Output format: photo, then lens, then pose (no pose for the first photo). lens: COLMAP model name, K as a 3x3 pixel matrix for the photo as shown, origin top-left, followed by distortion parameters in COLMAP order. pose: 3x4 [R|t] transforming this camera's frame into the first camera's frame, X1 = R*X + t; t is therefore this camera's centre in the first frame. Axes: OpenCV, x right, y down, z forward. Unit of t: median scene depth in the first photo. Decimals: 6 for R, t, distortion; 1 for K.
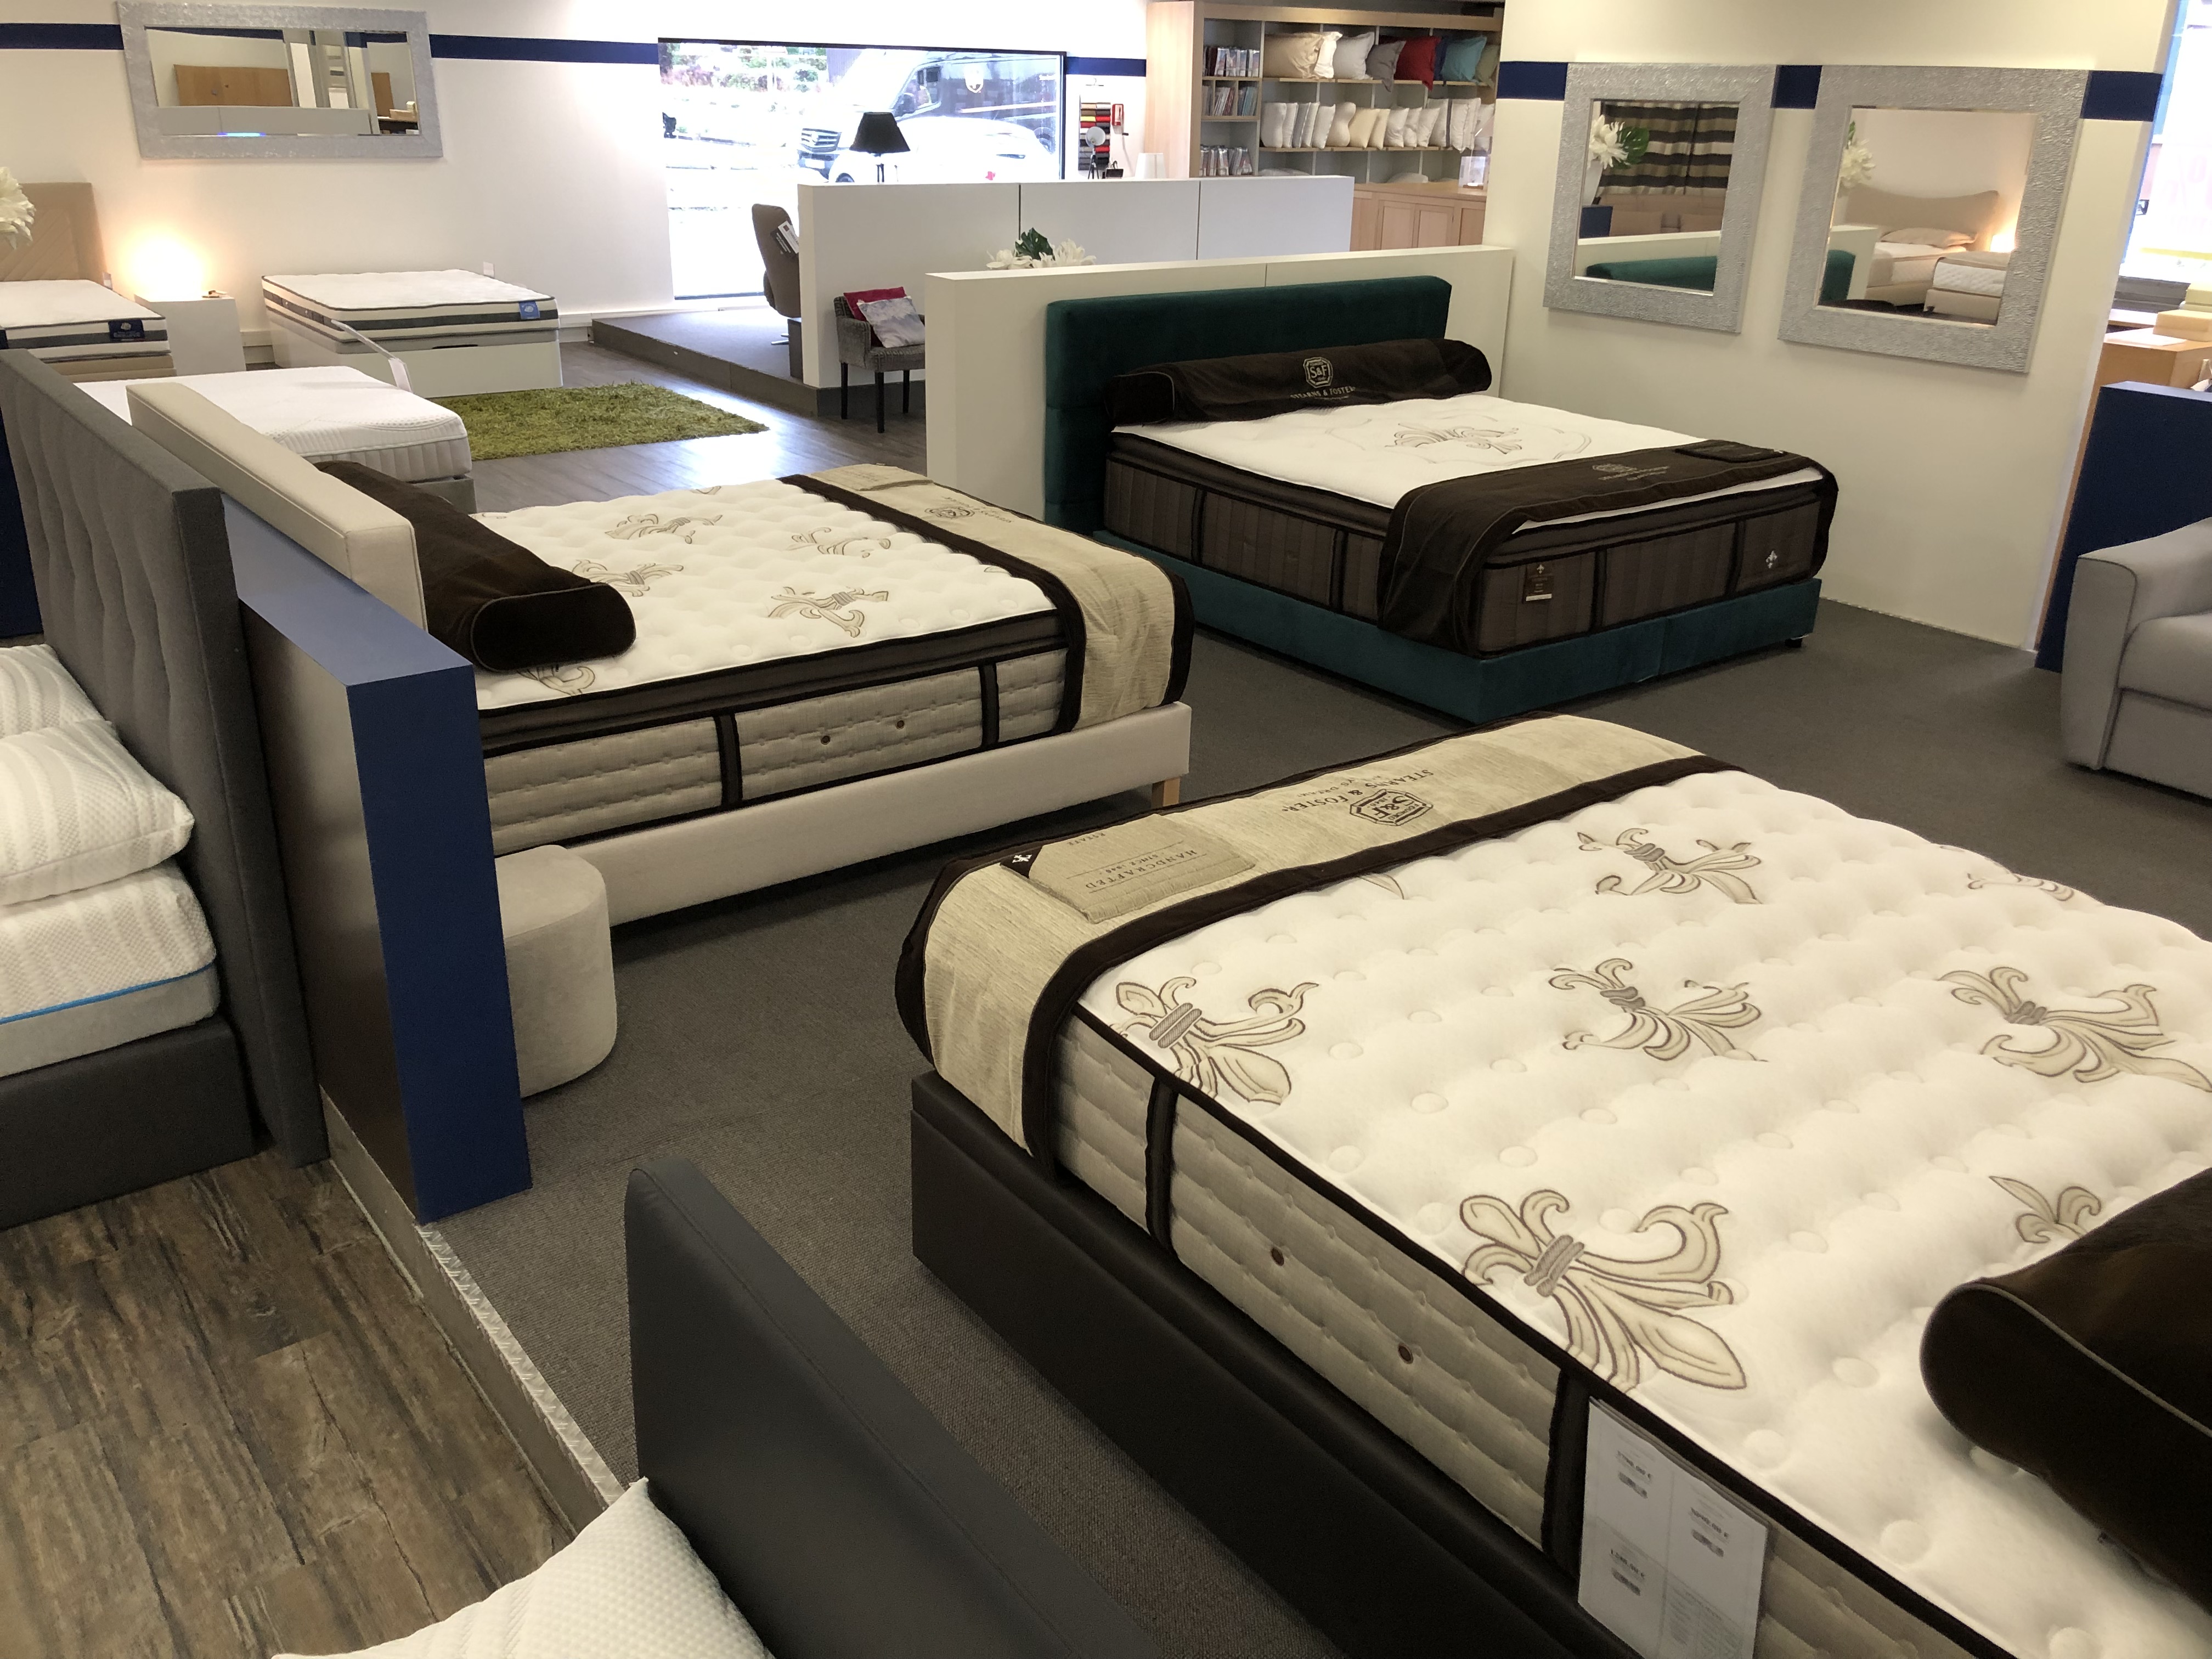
lens RADIAL K [[1830.9, 0, 1106.0], [0, 1830.9, 829.5], [0, 0, 1]] dist [-0.007631, -0.003530]
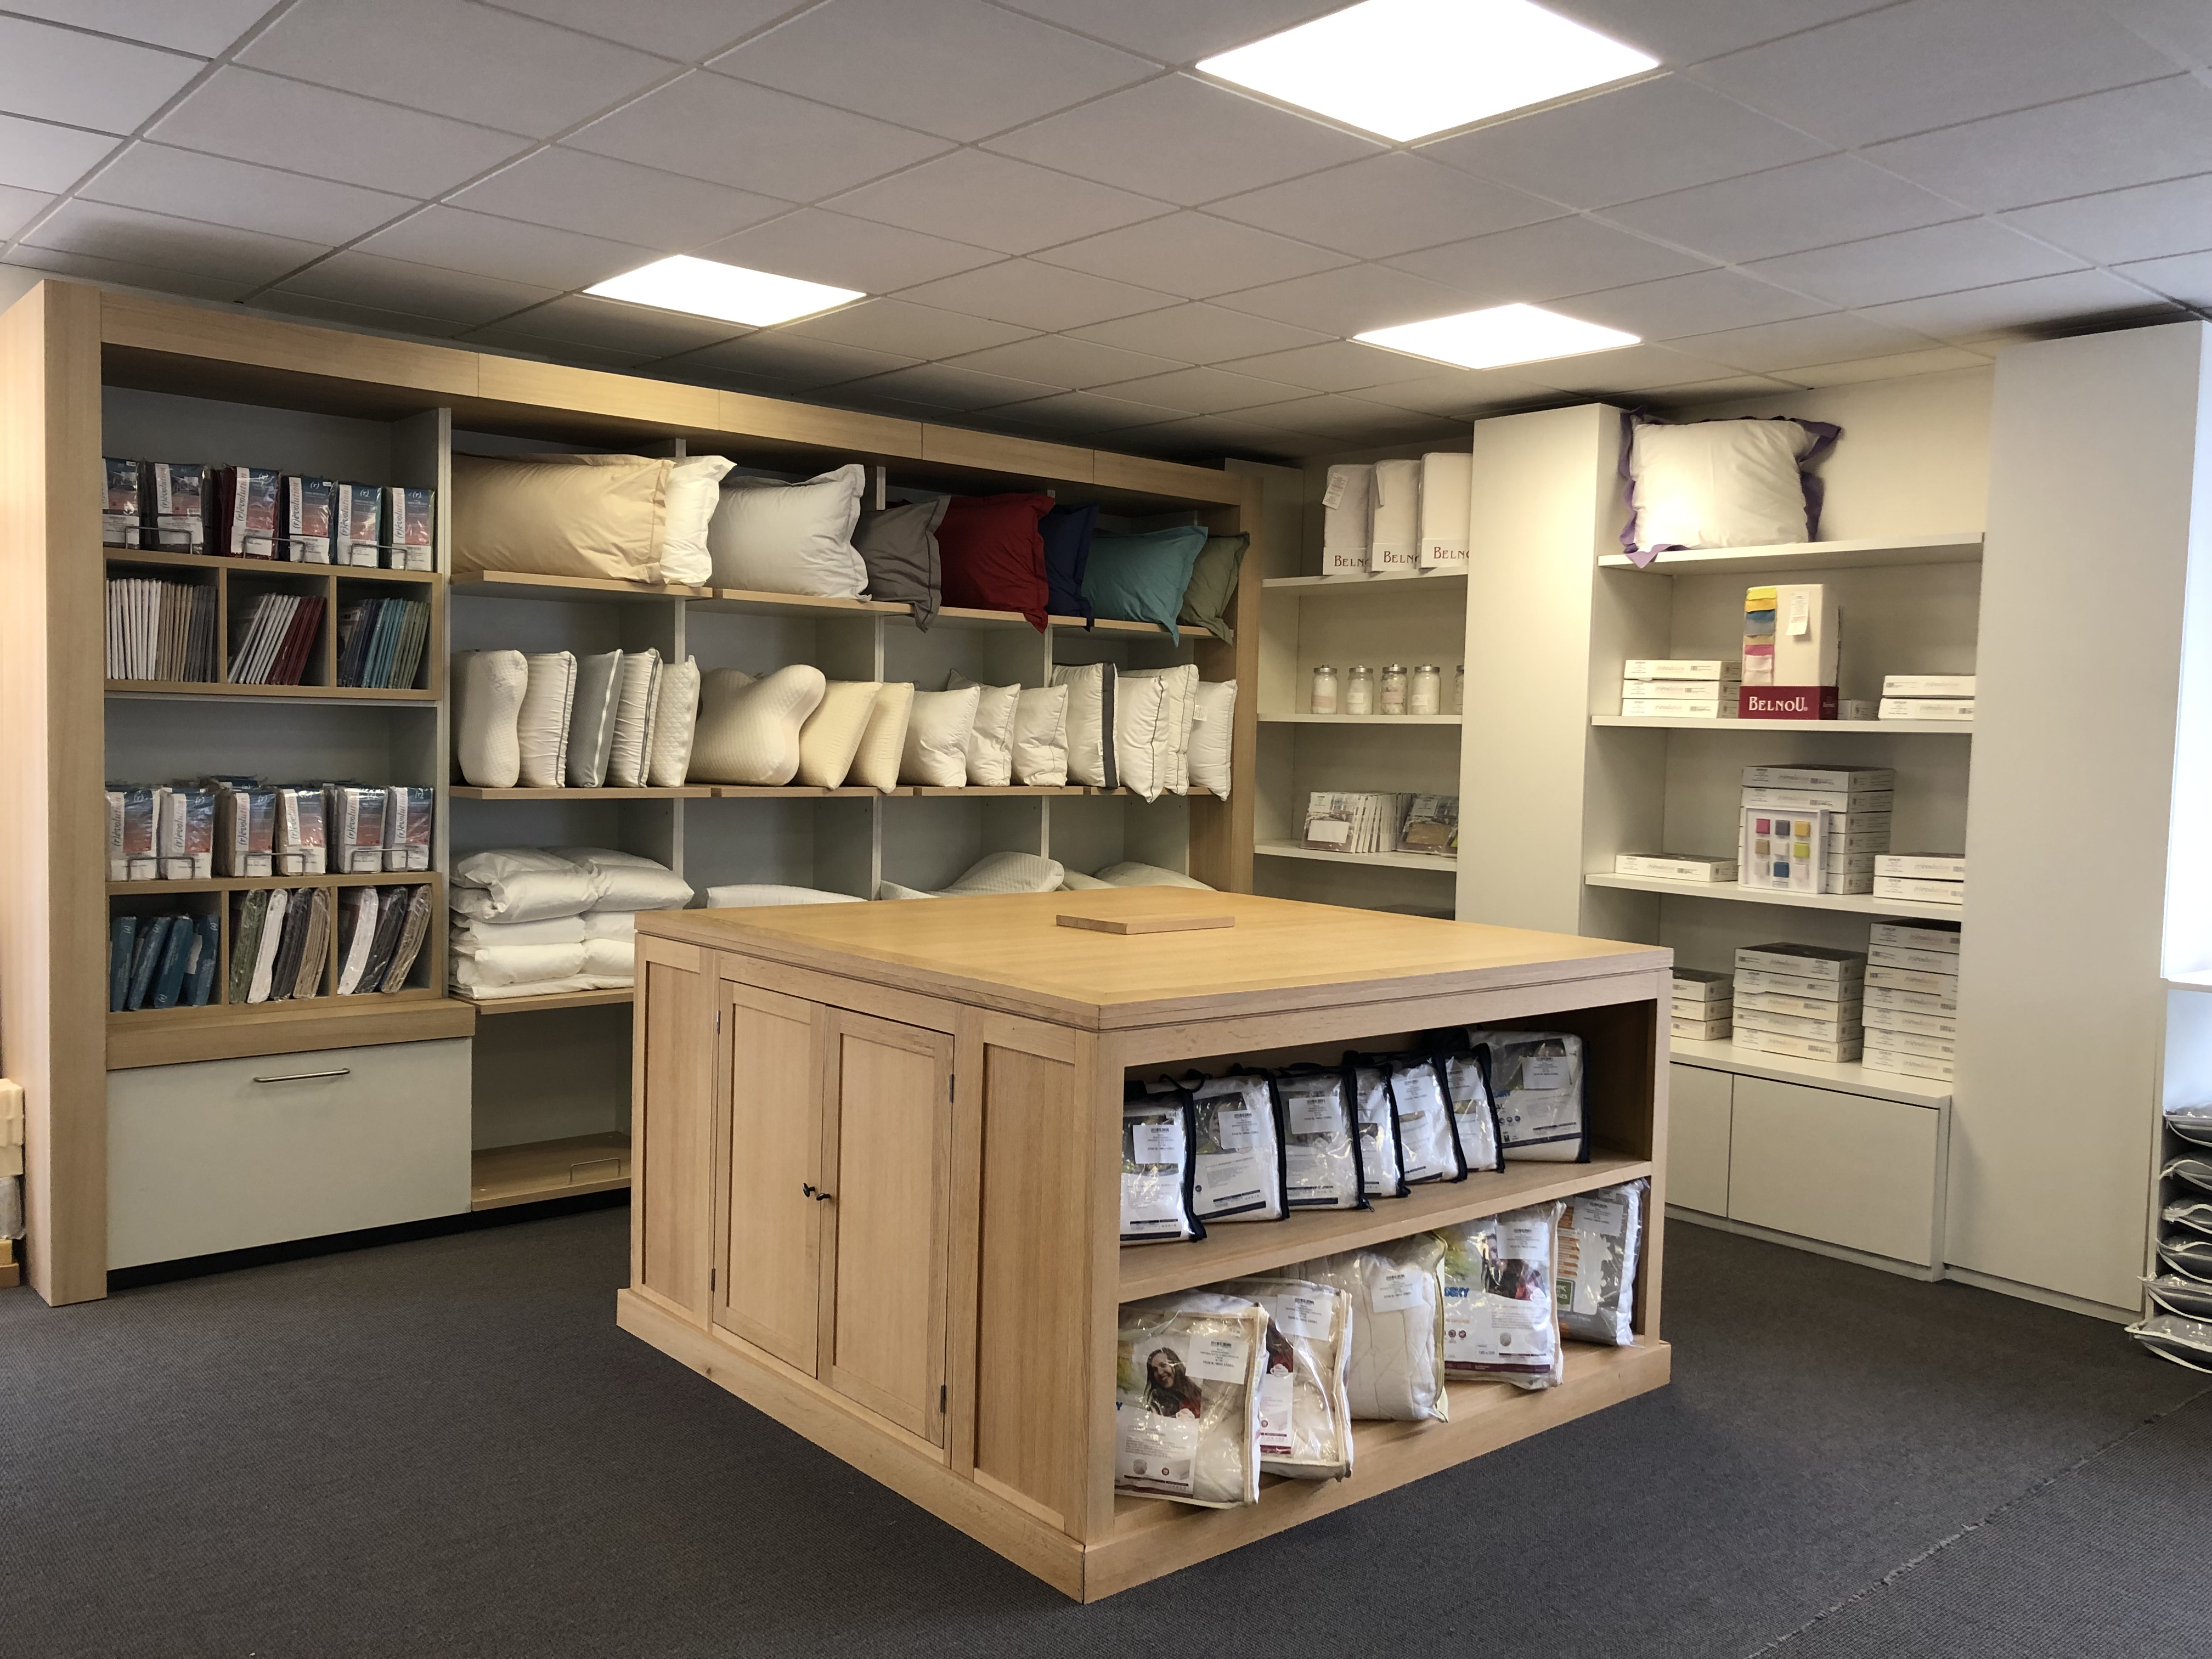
lens RADIAL K [[1830.9, 0, 1106.0], [0, 1830.9, 829.5], [0, 0, 1]] dist [-0.007631, -0.003530]
pose [[0.998184, -0.001893, 0.060213, 0.173177], [0.021965, 0.942138, -0.334506, -0.257907], [-0.056096, 0.335221, 0.940468, 0.698050]]
